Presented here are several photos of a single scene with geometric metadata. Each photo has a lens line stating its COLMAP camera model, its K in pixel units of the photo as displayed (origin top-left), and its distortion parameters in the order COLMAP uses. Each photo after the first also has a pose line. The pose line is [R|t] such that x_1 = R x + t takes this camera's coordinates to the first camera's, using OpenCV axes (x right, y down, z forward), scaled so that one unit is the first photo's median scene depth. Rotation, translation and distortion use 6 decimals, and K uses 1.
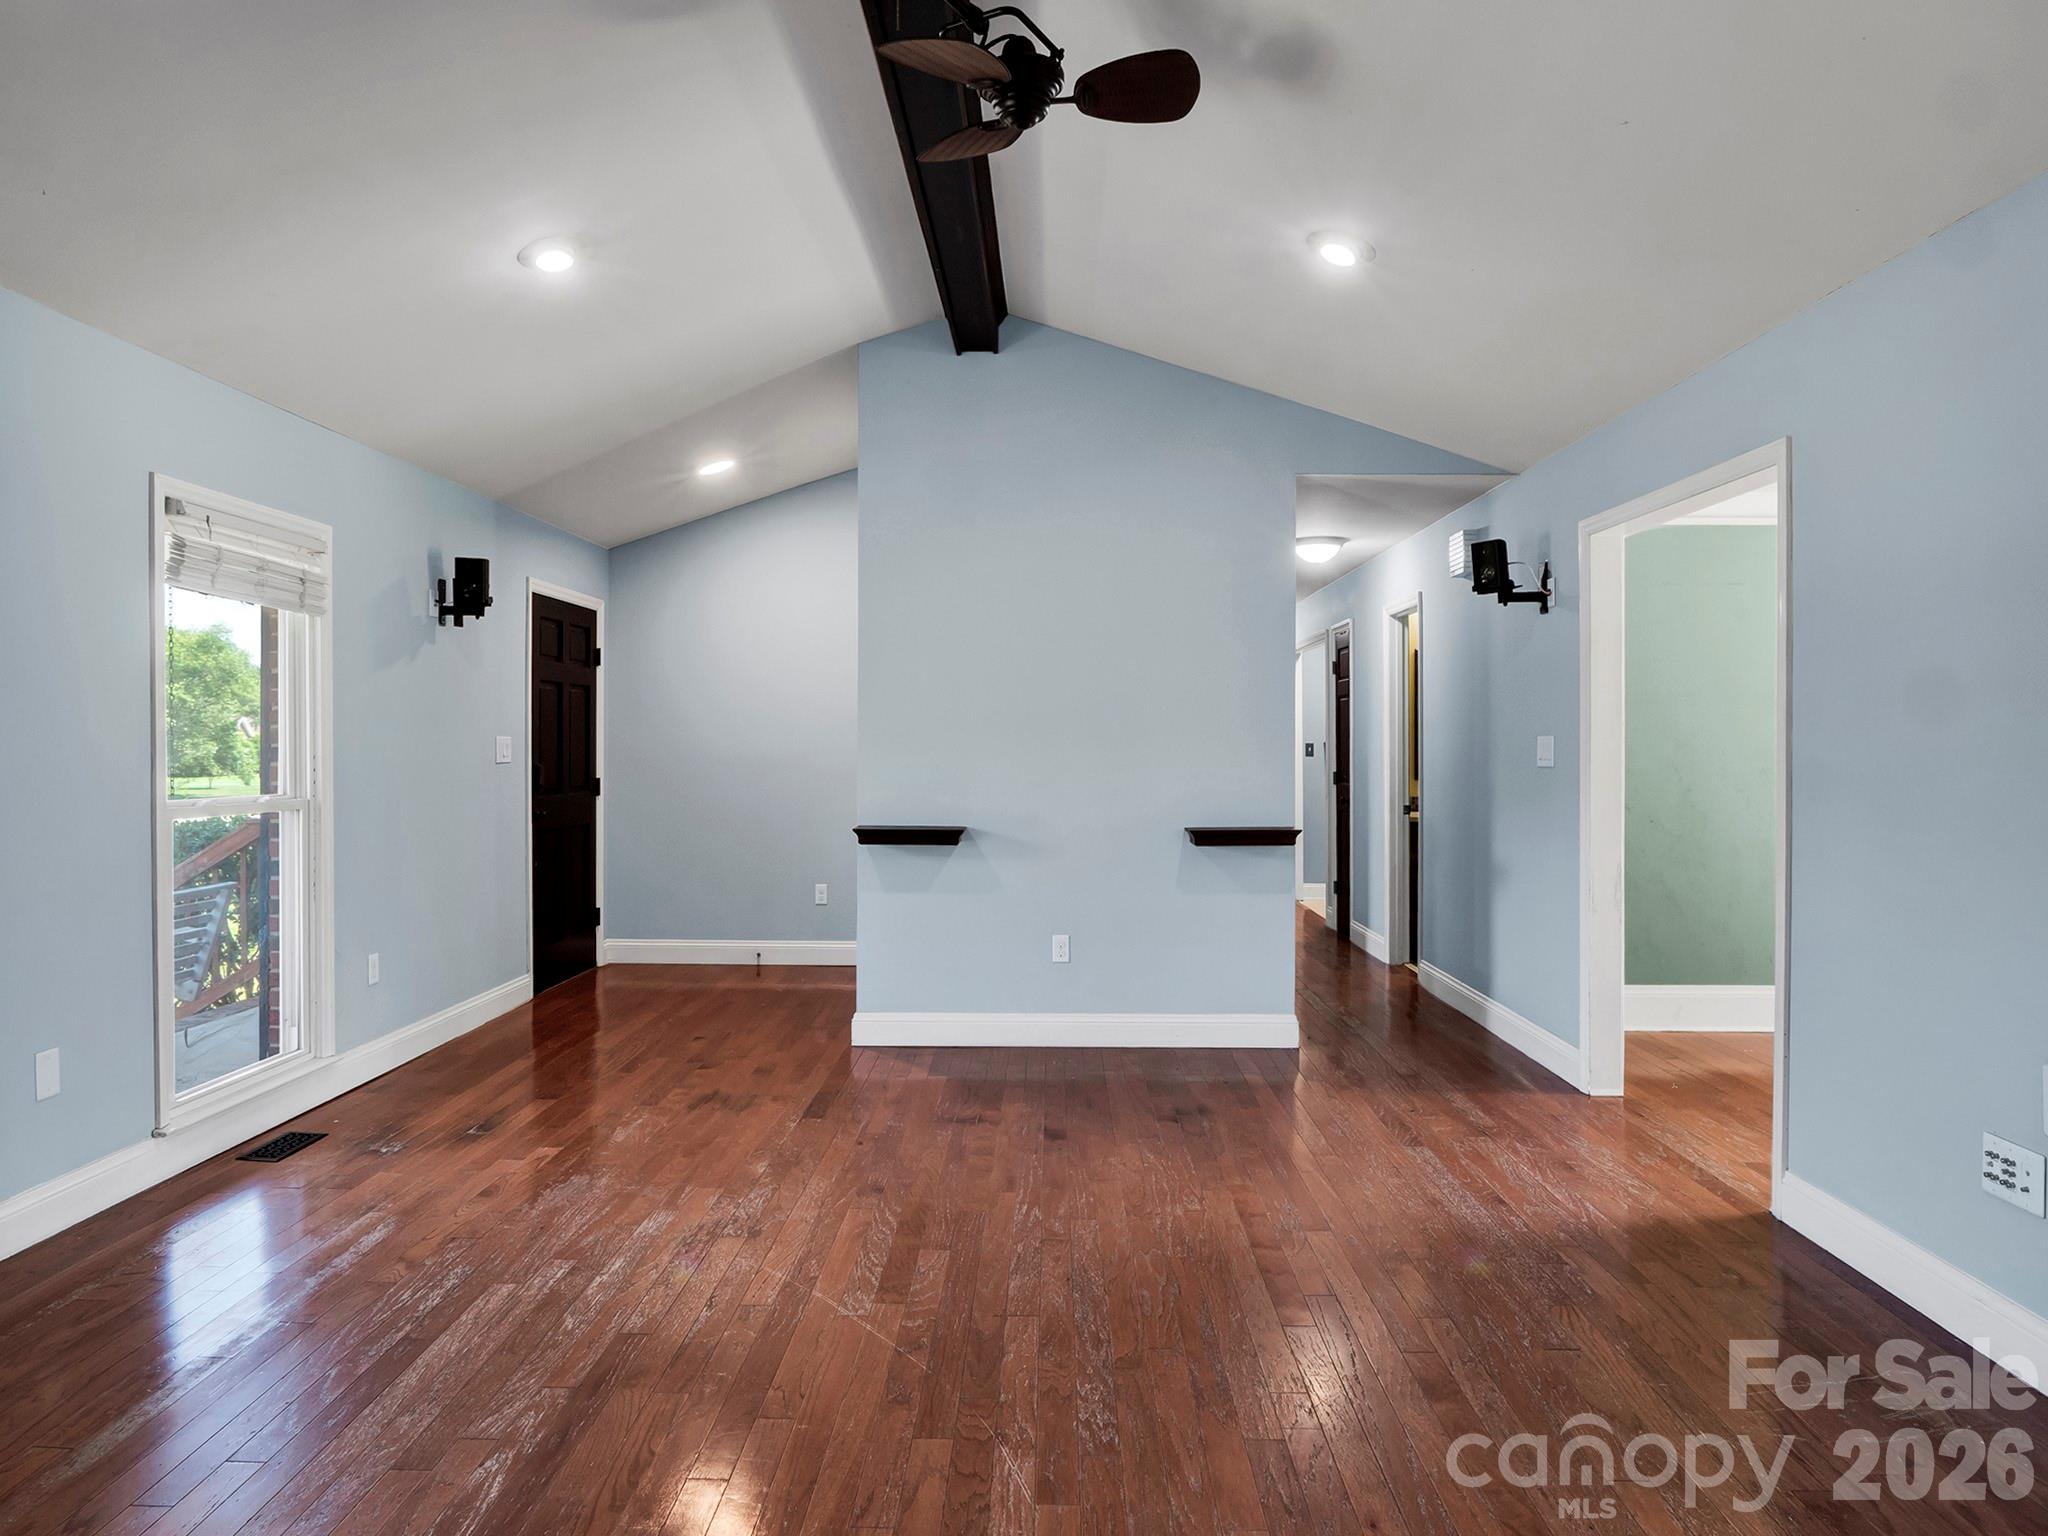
lens RADIAL K [[1235.2, 0, 1019.4], [0, 1235.2, 760.4], [0, 0, 1]] dist [-0.017383, 0.000581]
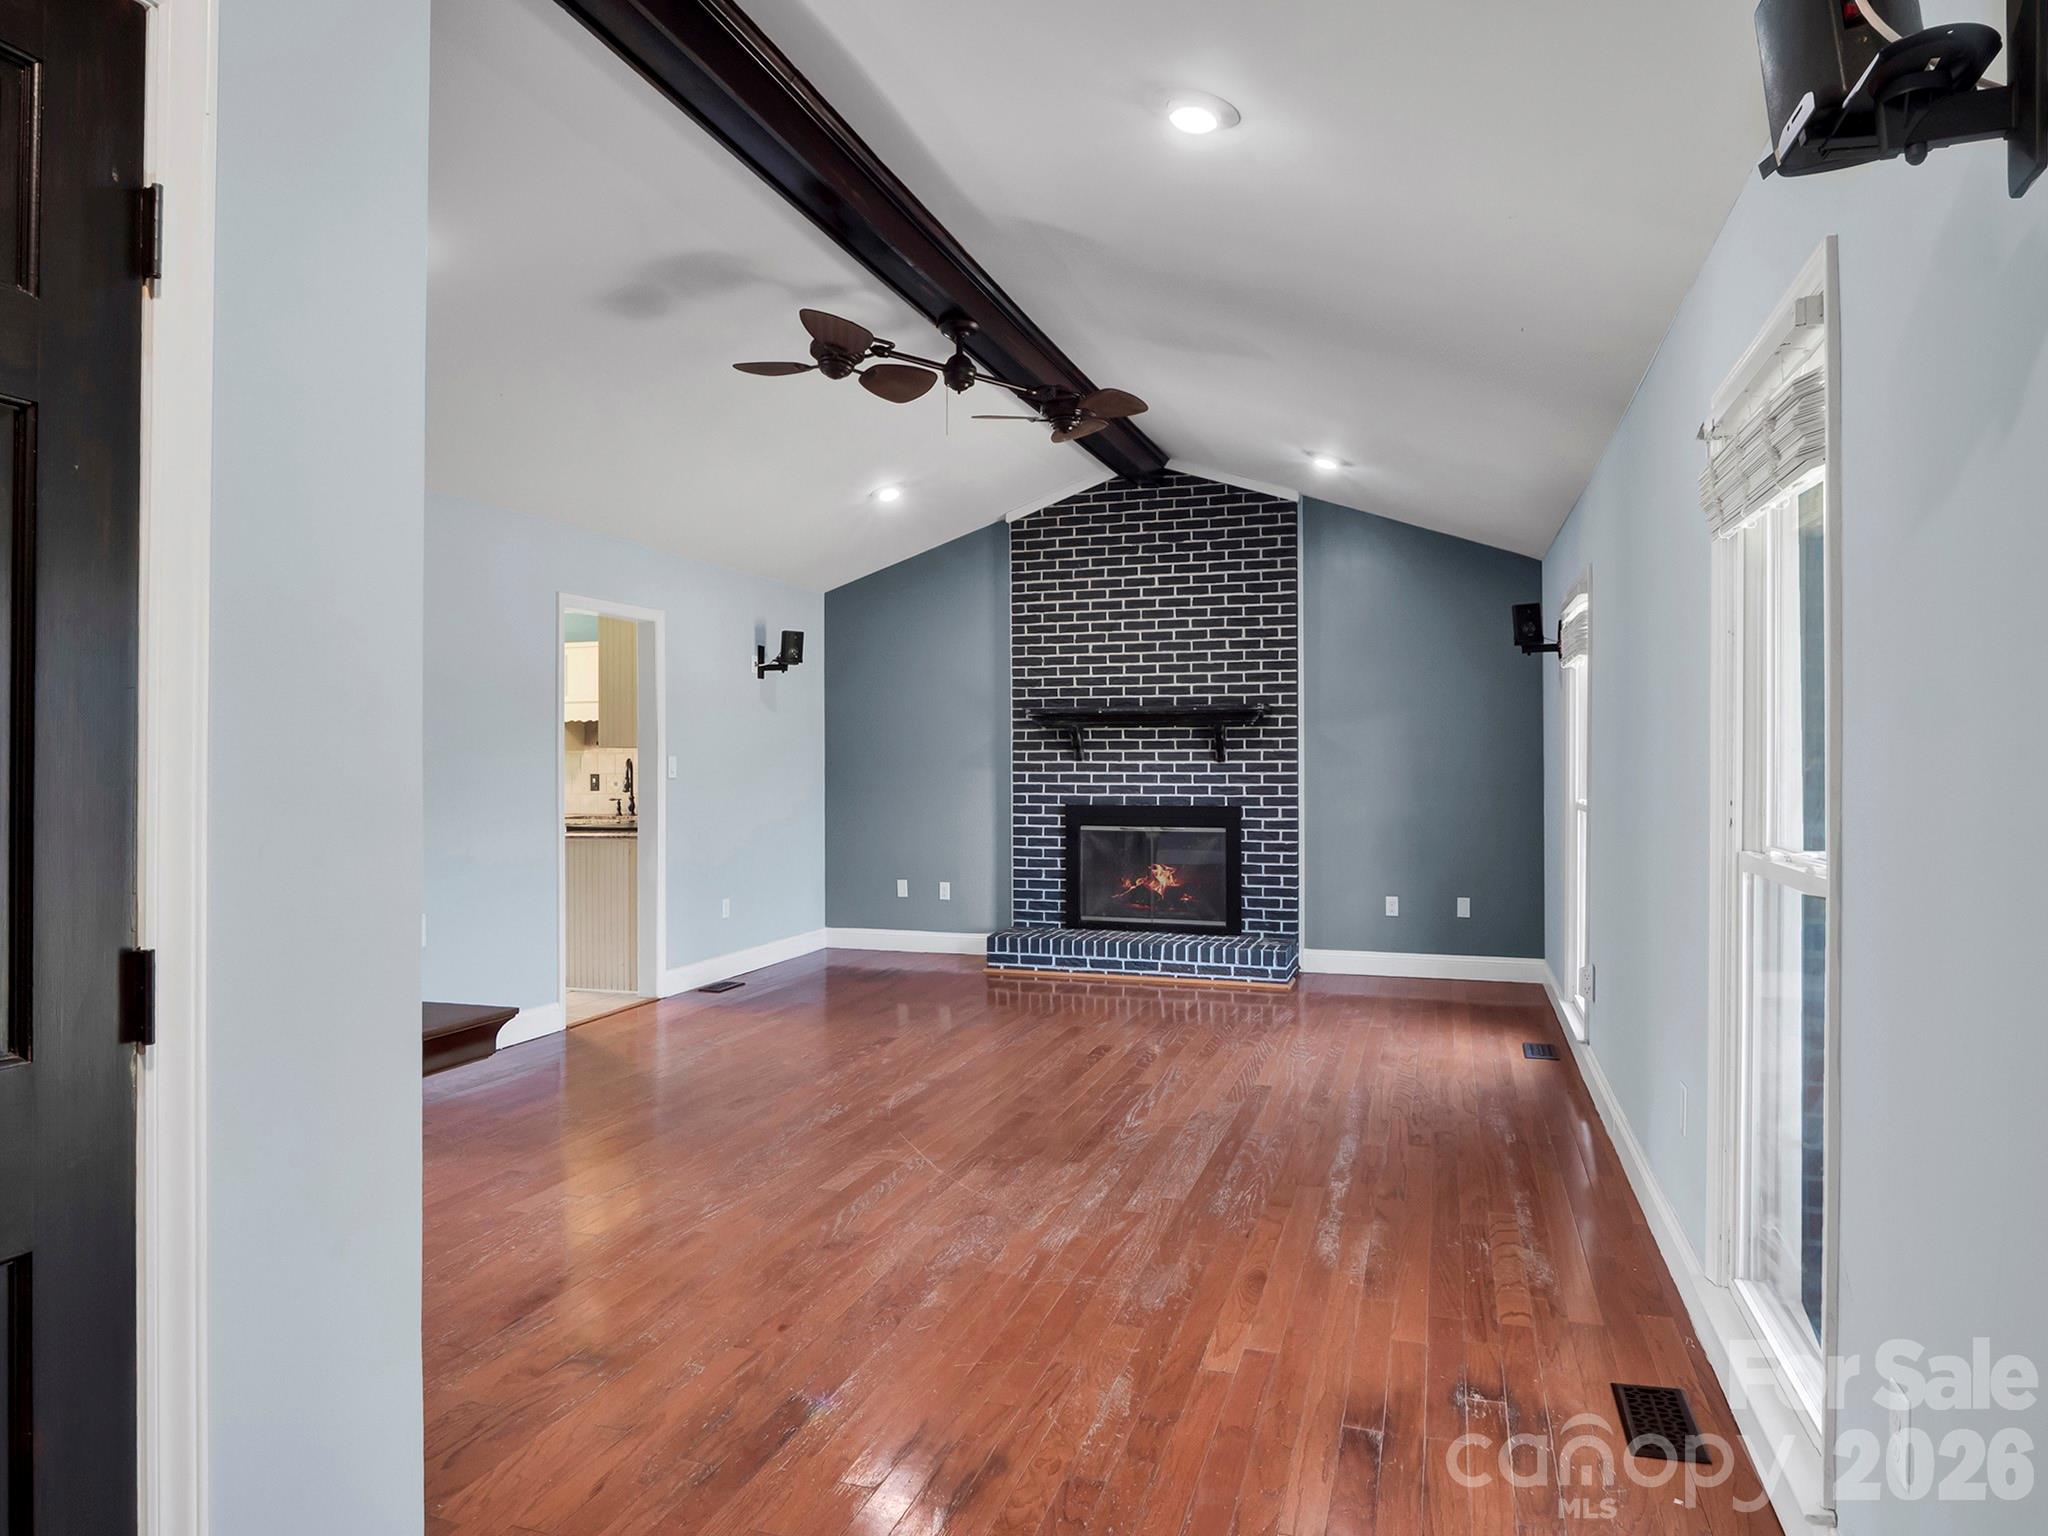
lens RADIAL K [[1235.2, 0, 1019.4], [0, 1235.2, 760.4], [0, 0, 1]] dist [-0.017383, 0.000581]
pose [[-0.954322, 0.002153, 0.298774, -0.587706], [0.005813, 0.999919, 0.011363, -0.024764], [-0.298725, 0.012581, -0.954256, 2.039342]]
